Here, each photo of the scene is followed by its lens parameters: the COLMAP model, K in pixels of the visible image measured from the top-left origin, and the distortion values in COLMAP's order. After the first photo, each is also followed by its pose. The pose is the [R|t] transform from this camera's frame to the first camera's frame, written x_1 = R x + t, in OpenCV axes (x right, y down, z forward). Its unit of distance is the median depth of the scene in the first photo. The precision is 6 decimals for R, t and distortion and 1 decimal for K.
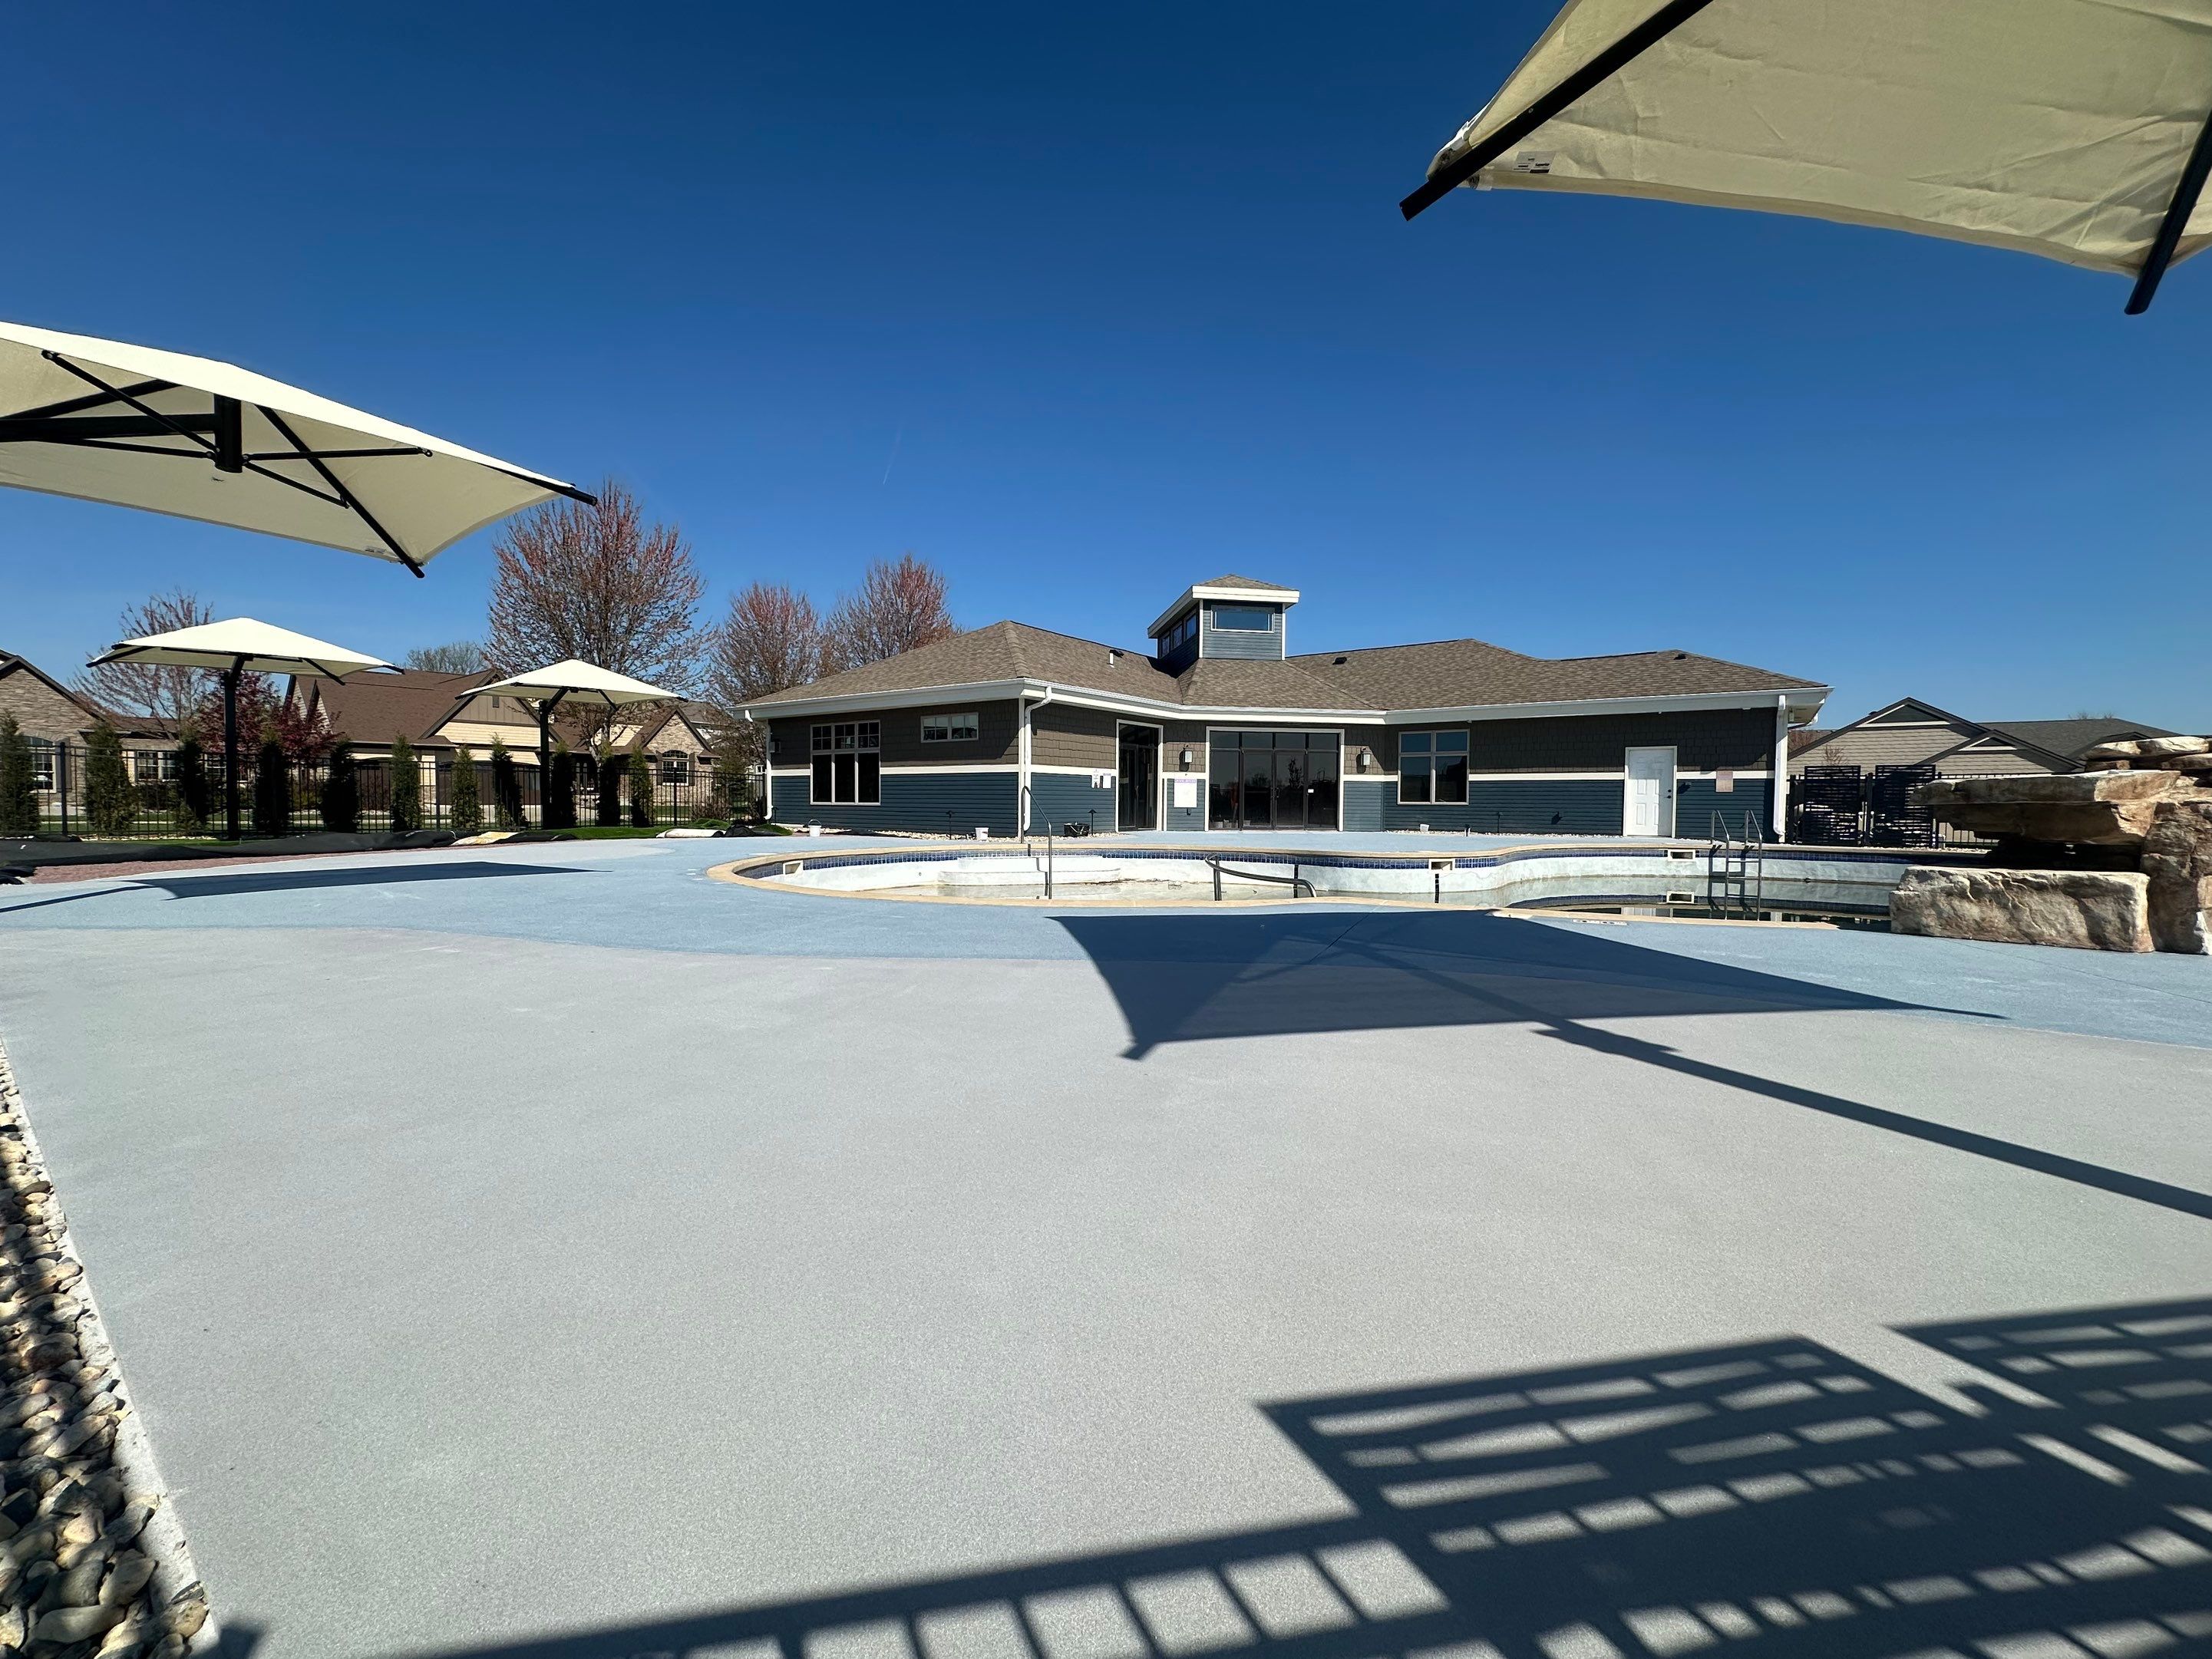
lens RADIAL K [[883.4, 0, 1102.0], [0, 883.4, 830.2], [0, 0, 1]] dist [-0.003352, 0.000542]
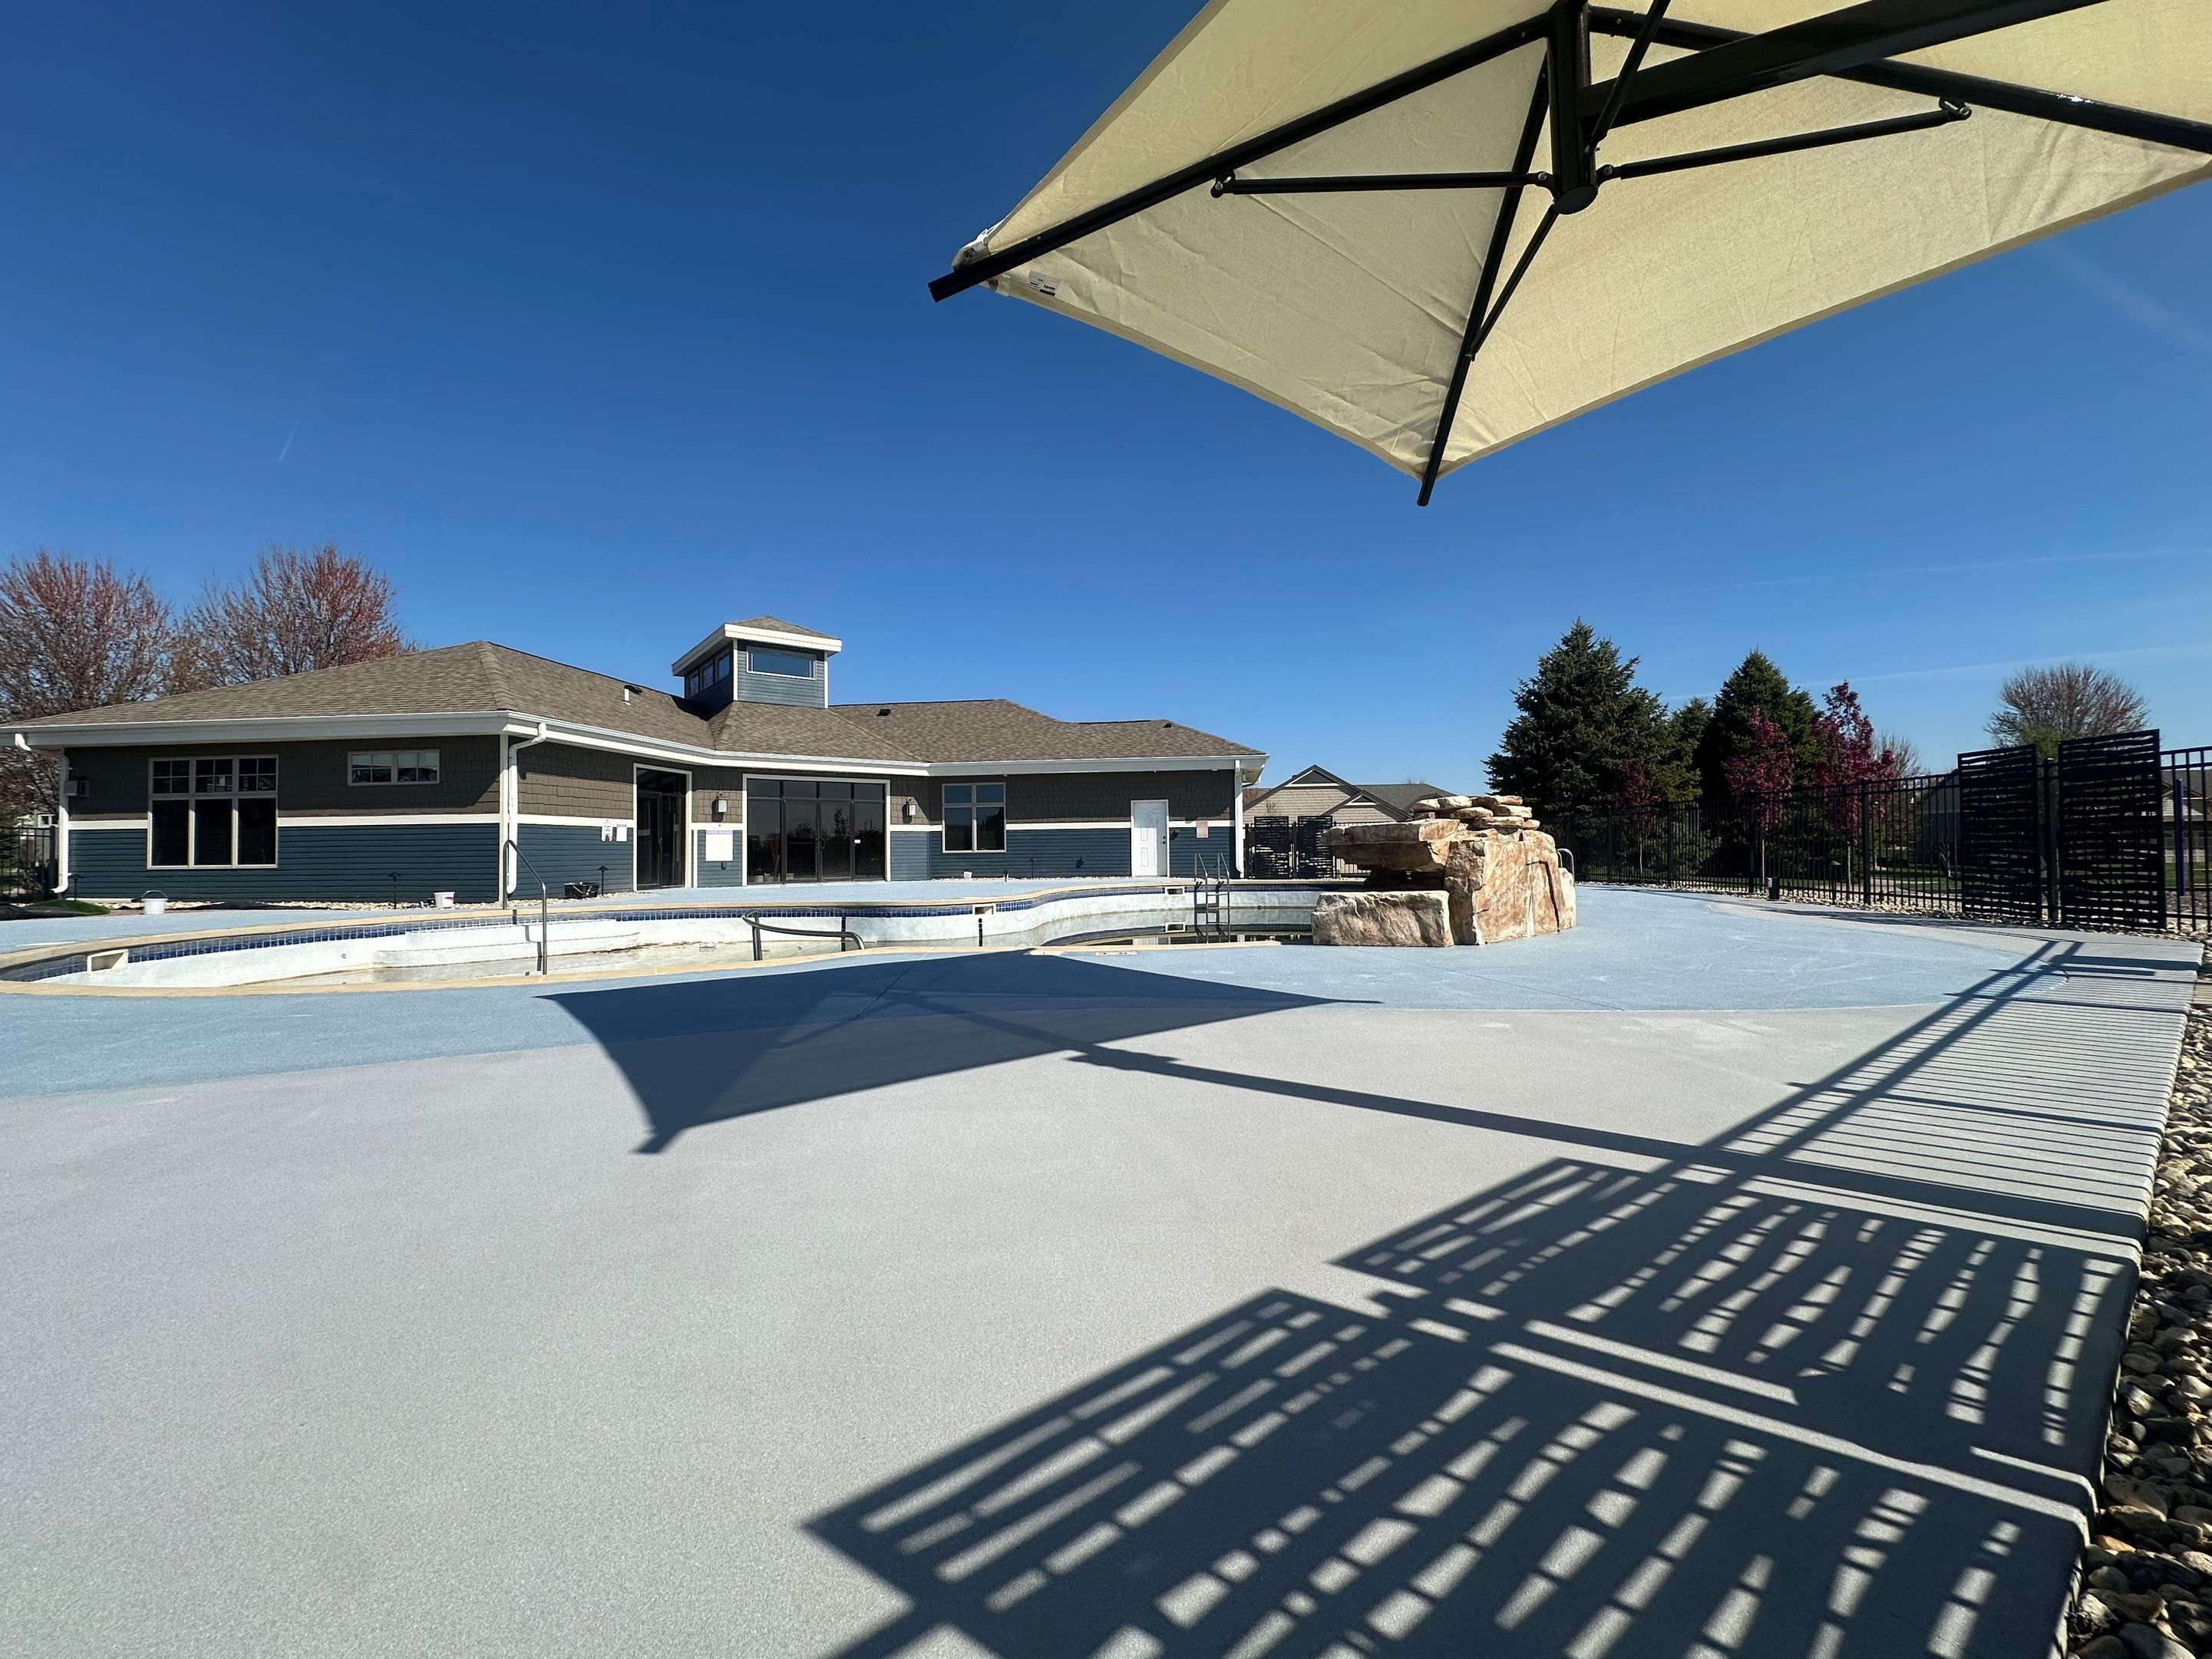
lens RADIAL K [[883.4, 0, 1109.7], [0, 883.4, 828.7], [0, 0, 1]] dist [-0.003352, 0.000542]
pose [[0.872898, -0.005712, 0.487869, 0.002061], [0.034386, 0.998165, -0.049838, 0.000272], [-0.486689, 0.060279, 0.871493, 0.003197]]
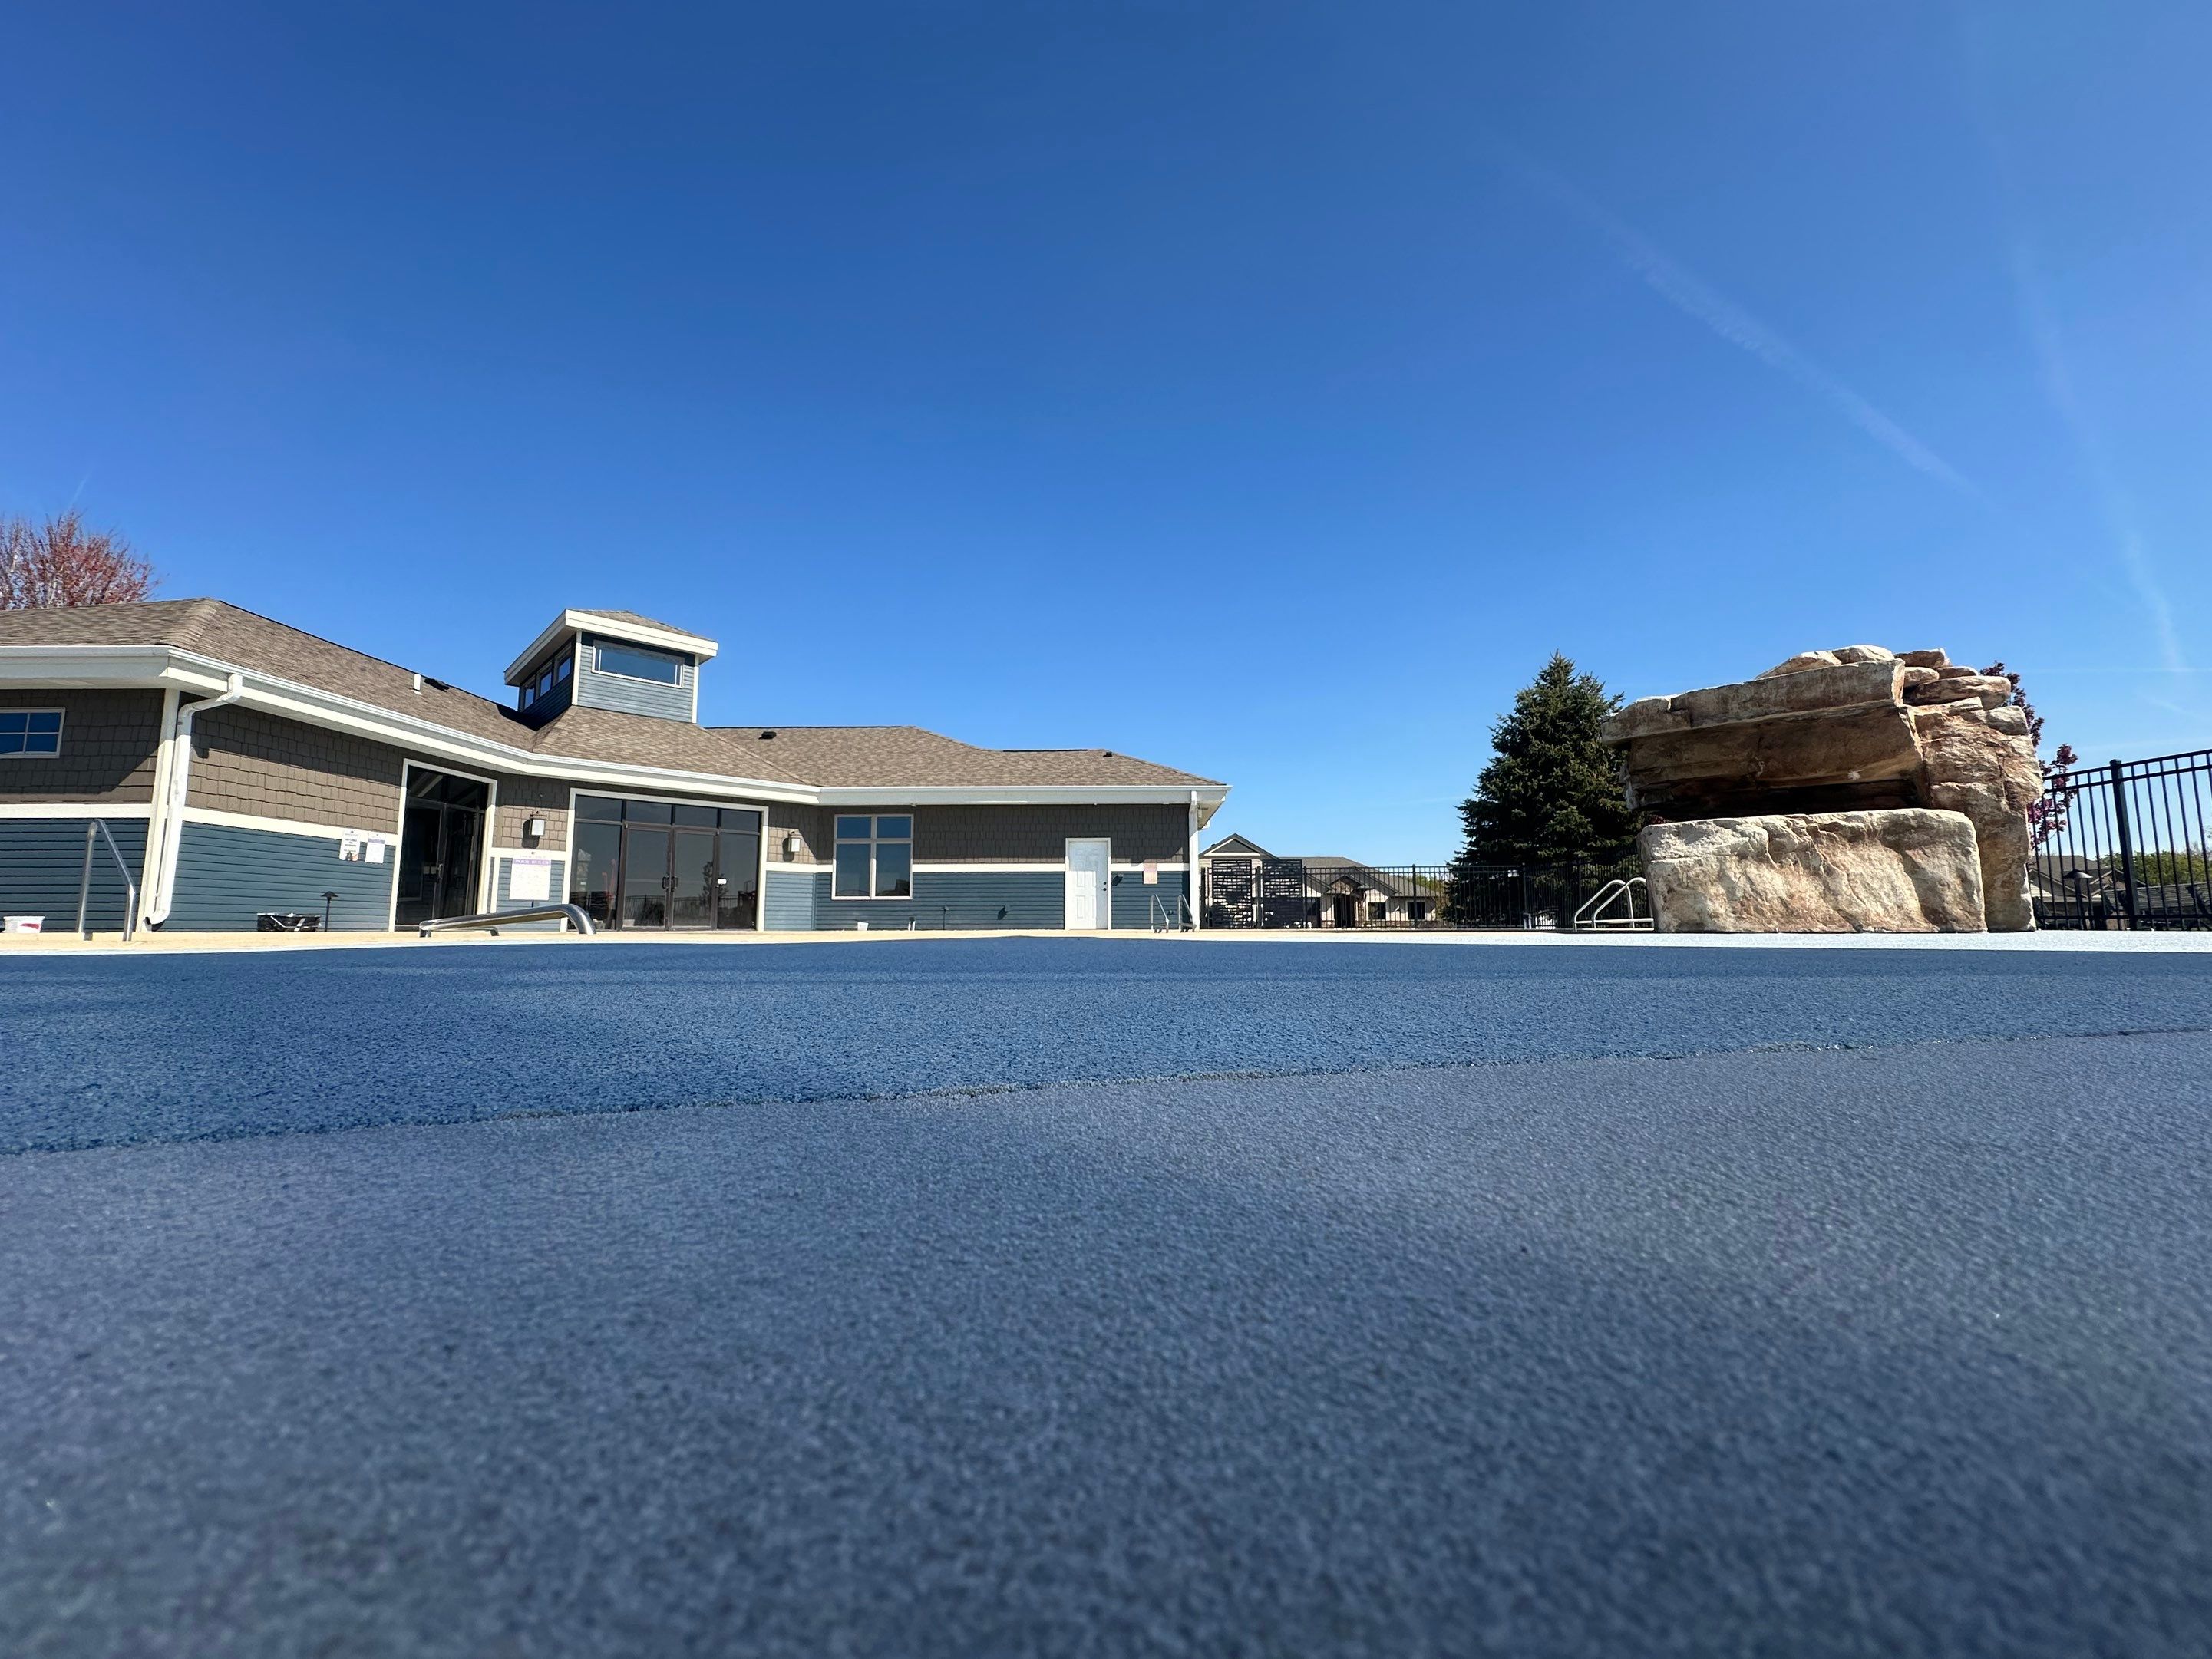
lens RADIAL K [[883.4, 0, 1110.5], [0, 883.4, 830.3], [0, 0, 1]] dist [-0.003352, 0.000542]
pose [[0.813367, 0.056157, 0.579034, 0.120031], [0.027472, 0.990512, -0.134654, 0.051506], [-0.581101, 0.125431, 0.804107, 0.324824]]
